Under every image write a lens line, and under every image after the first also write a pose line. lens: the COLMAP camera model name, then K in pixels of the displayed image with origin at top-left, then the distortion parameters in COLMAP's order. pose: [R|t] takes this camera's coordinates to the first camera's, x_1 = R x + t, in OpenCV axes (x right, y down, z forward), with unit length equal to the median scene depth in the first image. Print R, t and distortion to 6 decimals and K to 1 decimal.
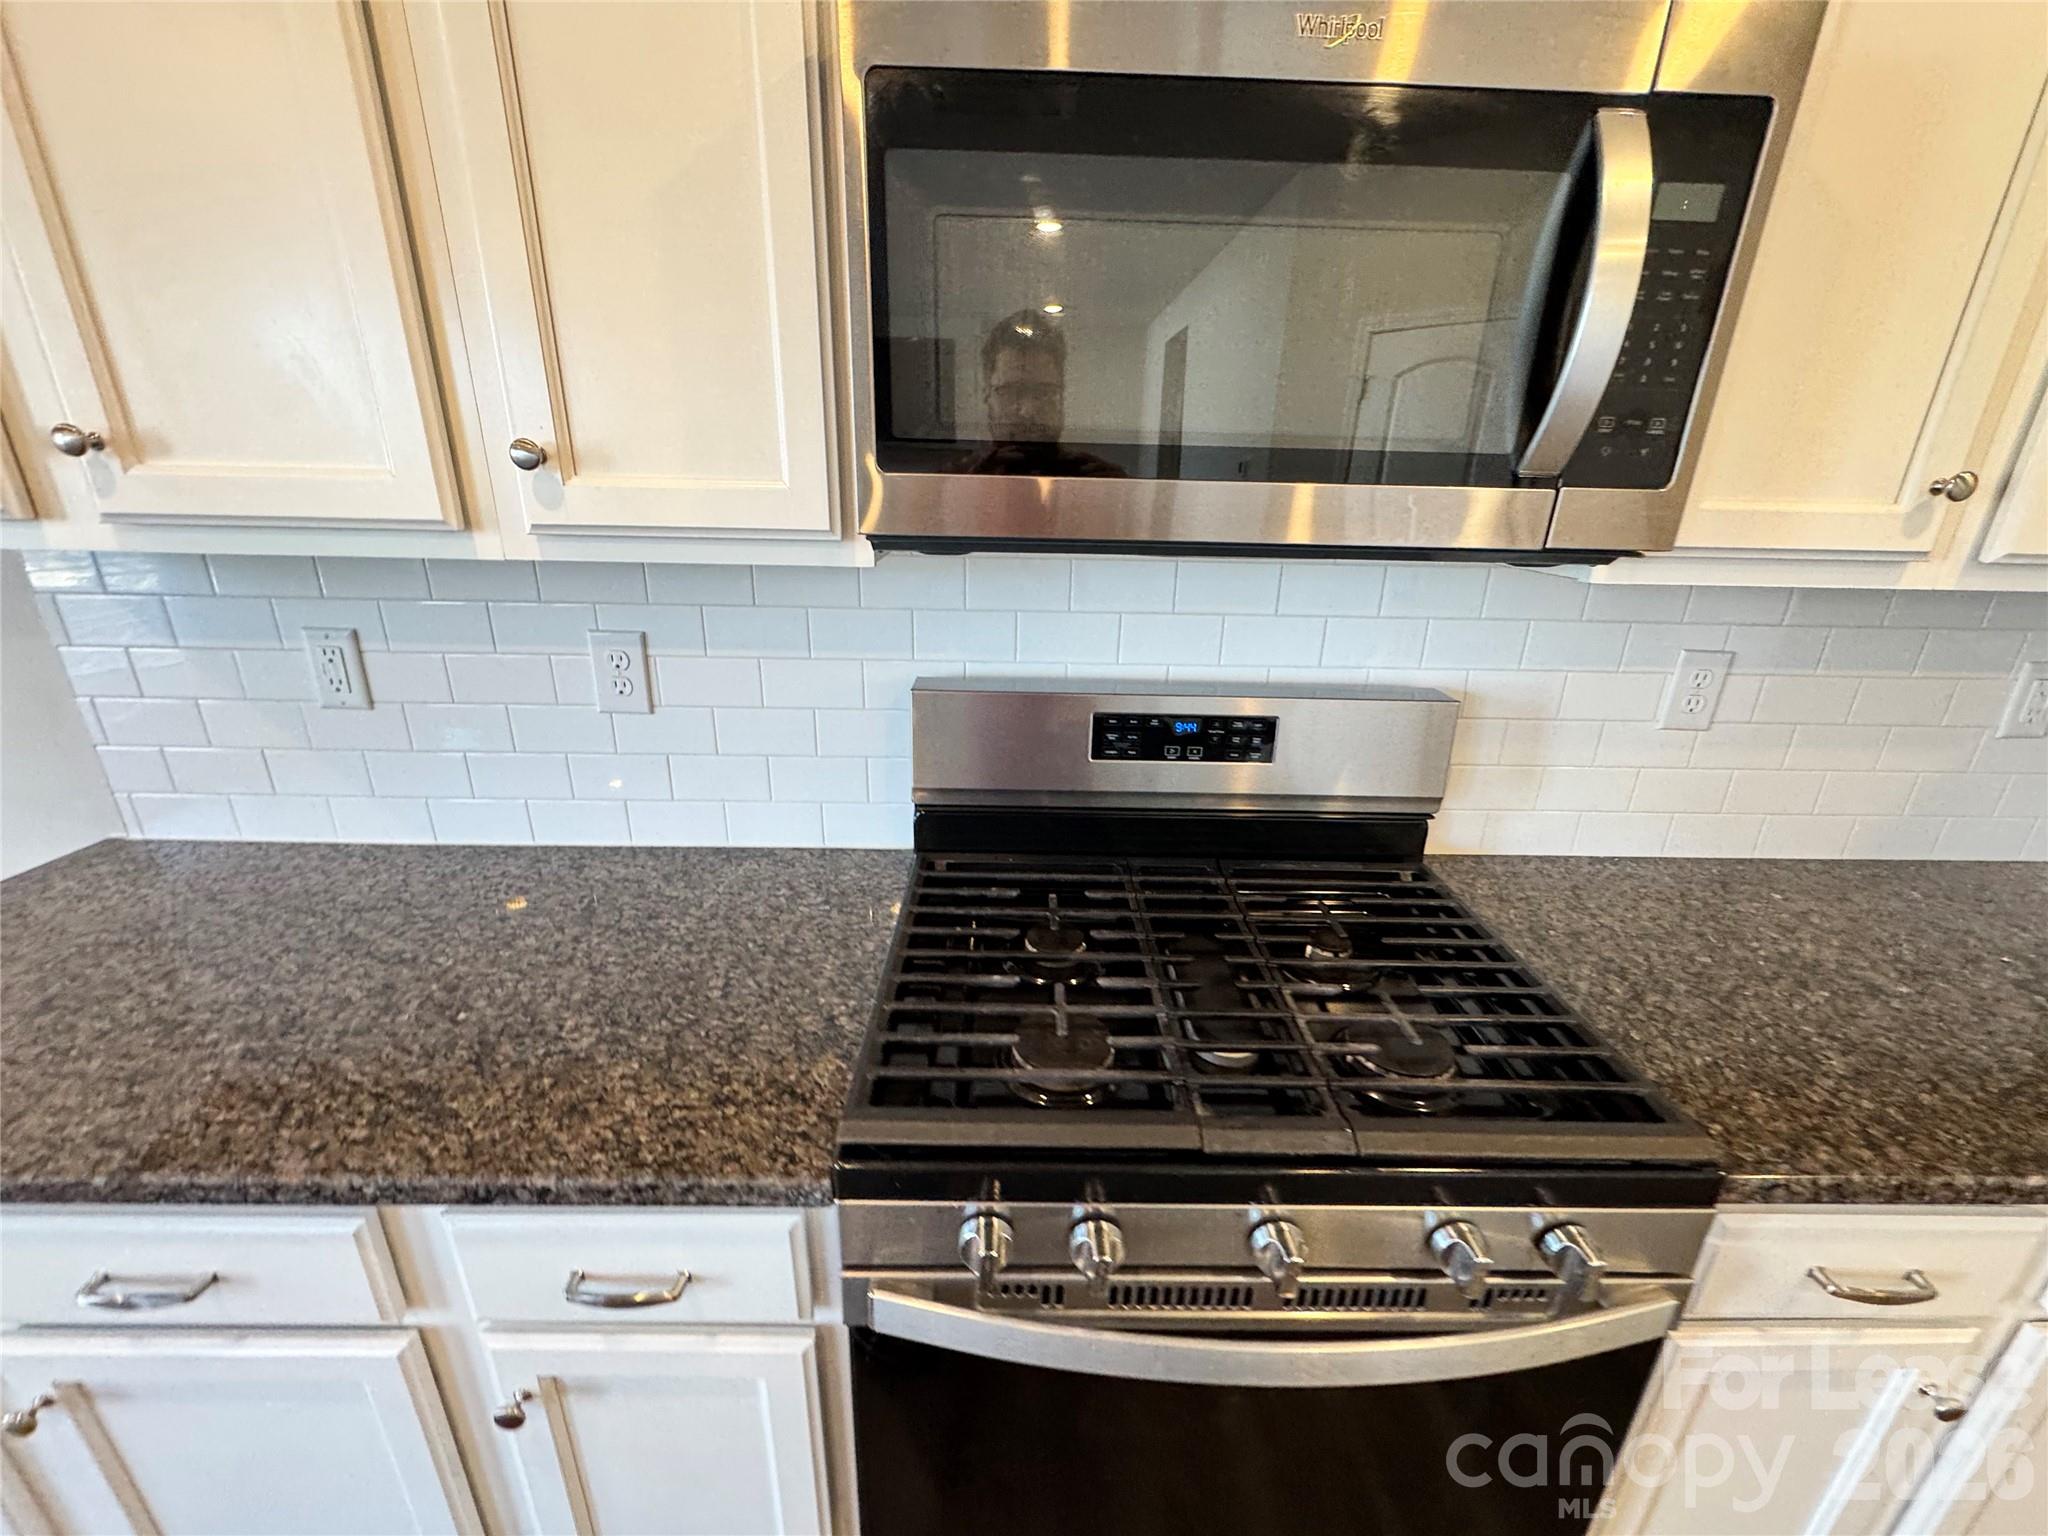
lens RADIAL K [[816.2, 0, 1024.0], [0, 816.2, 768.0], [0, 0, 1]] dist [-0.002684, -0.000113]
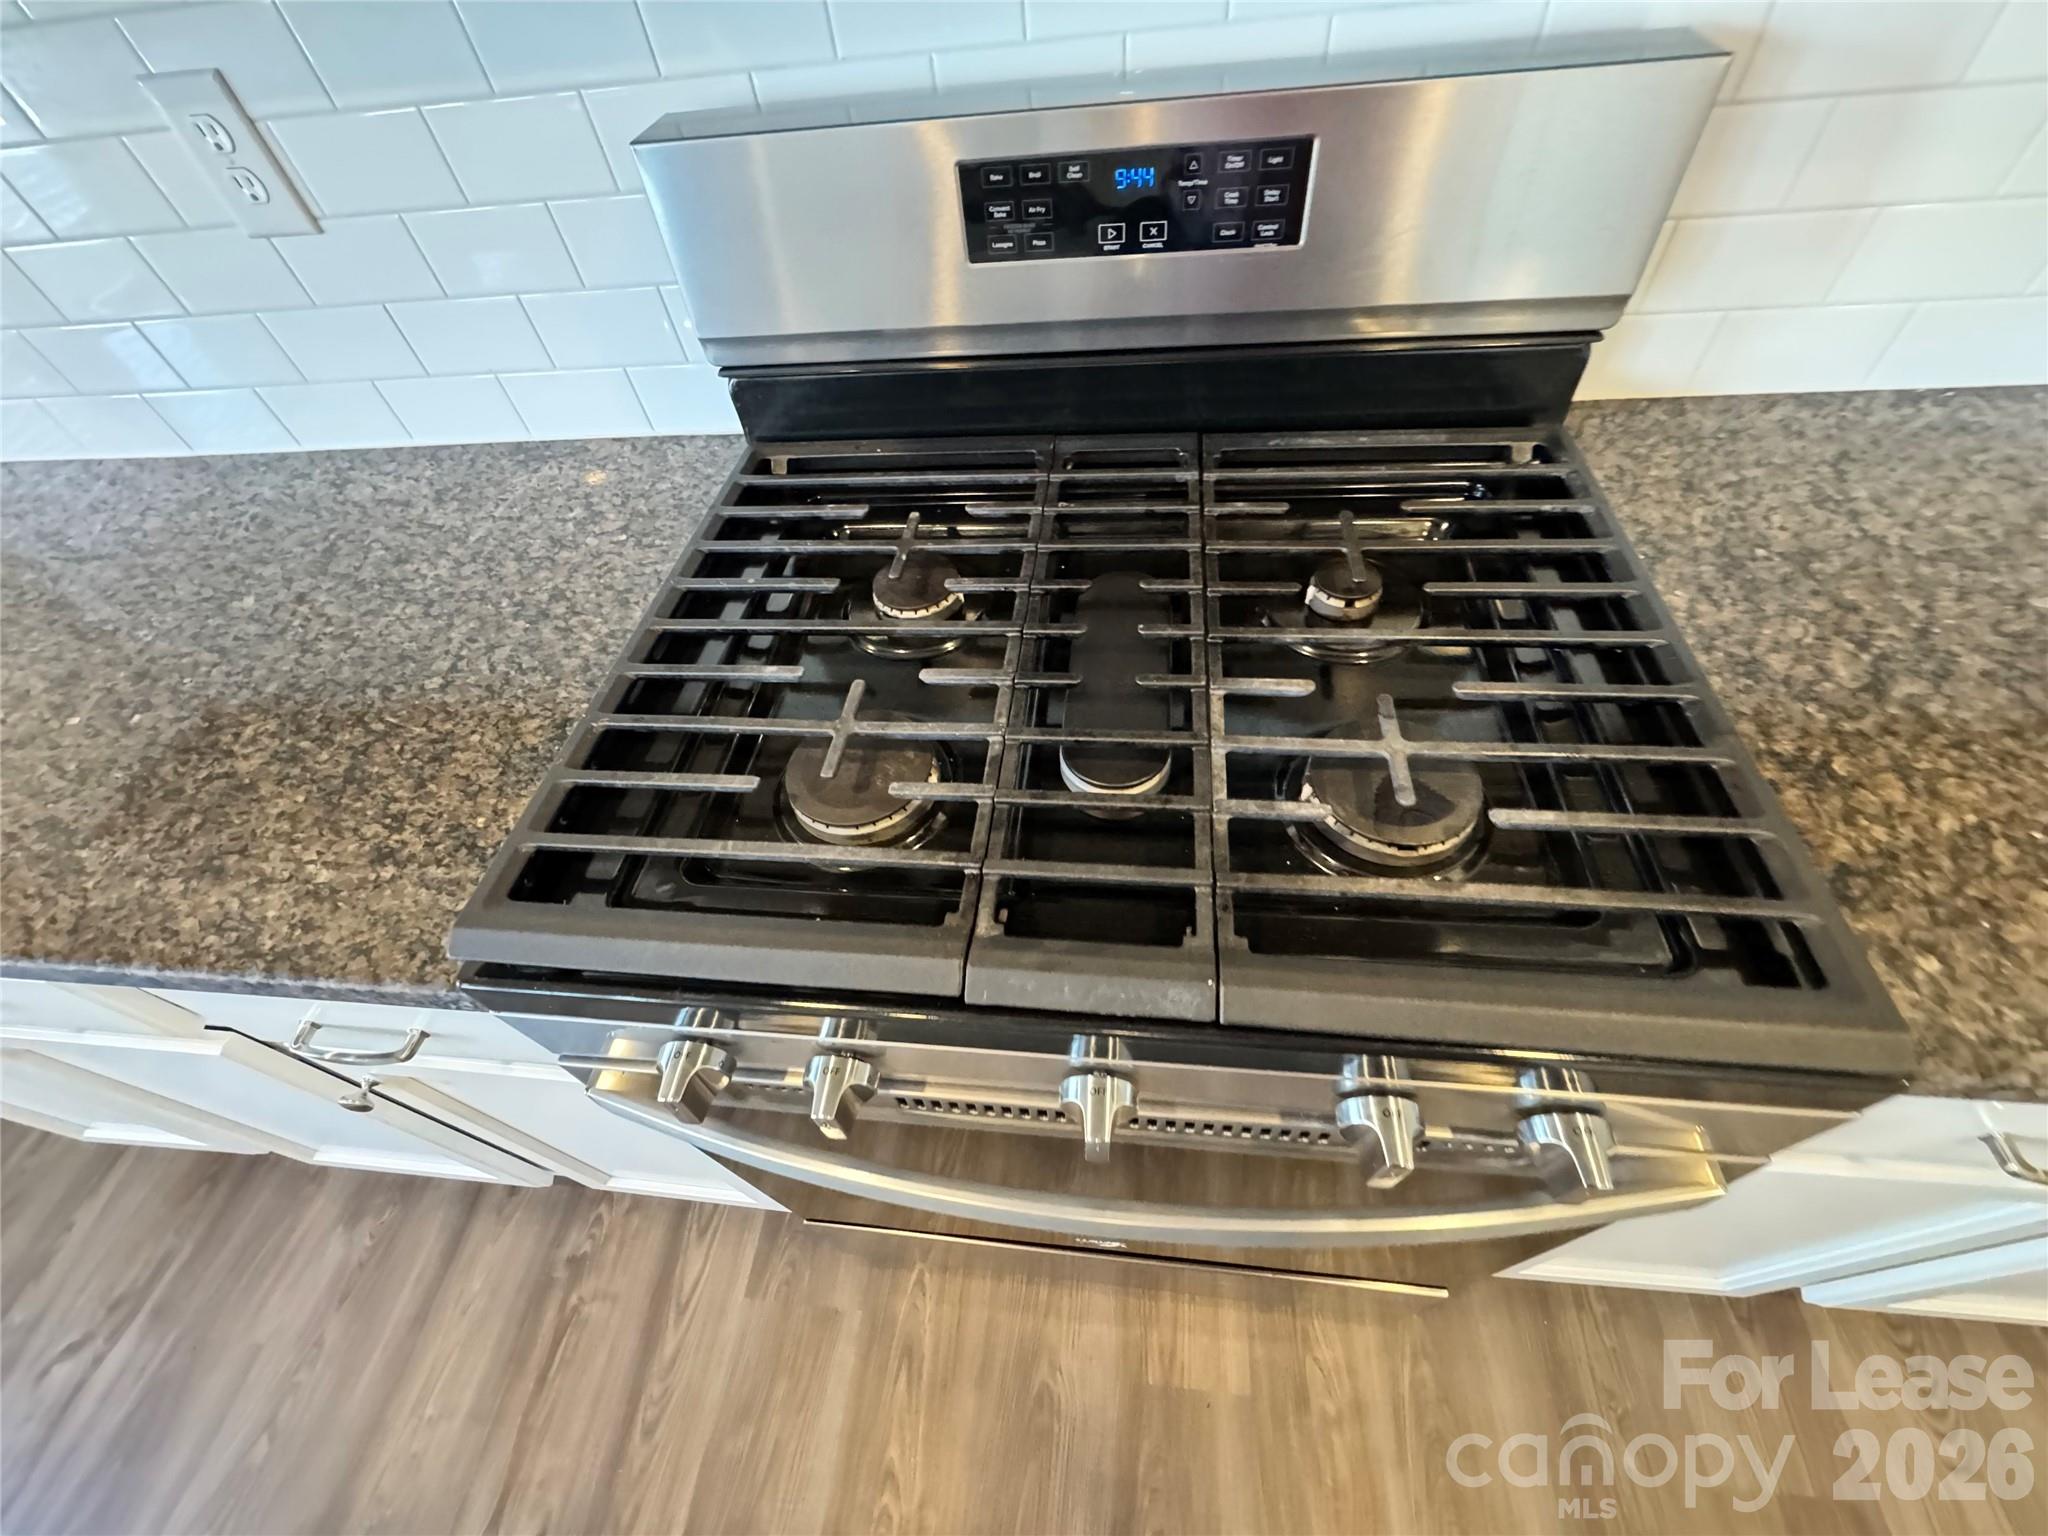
lens RADIAL K [[816.2, 0, 1024.0], [0, 816.2, 768.0], [0, 0, 1]] dist [-0.002684, -0.000113]
pose [[0.987064, 0.019028, -0.159195, 0.252517], [0.067564, 0.851093, 0.520649, -0.004905], [0.145397, -0.524670, 0.838797, 0.399639]]
